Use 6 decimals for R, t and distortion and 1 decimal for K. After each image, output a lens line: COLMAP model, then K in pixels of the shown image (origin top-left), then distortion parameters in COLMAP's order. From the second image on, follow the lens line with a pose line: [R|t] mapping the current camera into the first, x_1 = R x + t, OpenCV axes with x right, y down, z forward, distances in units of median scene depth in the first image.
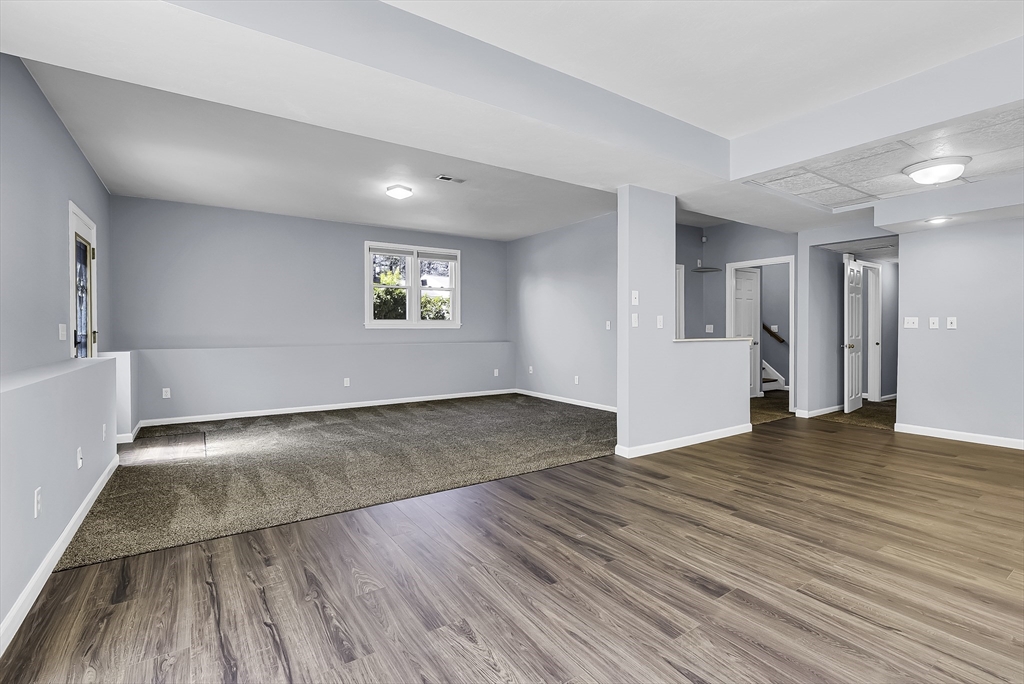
lens RADIAL K [[474.1, 0, 518.1], [0, 474.1, 336.9], [0, 0, 1]] dist [-0.002138, -0.000363]
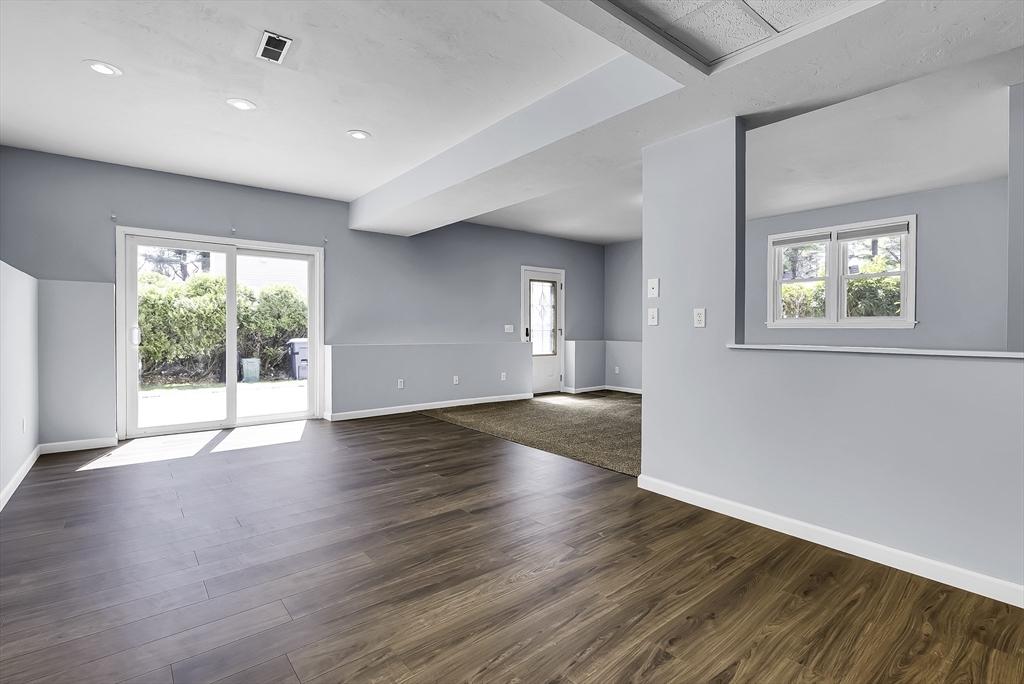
lens RADIAL K [[474.1, 0, 517.7], [0, 474.1, 337.3], [0, 0, 1]] dist [-0.002138, -0.000363]
pose [[0.079327, 0.018797, -0.996671, 1.335798], [-0.013597, 0.999750, 0.017773, -0.016718], [0.996756, 0.012142, 0.079563, 0.935727]]
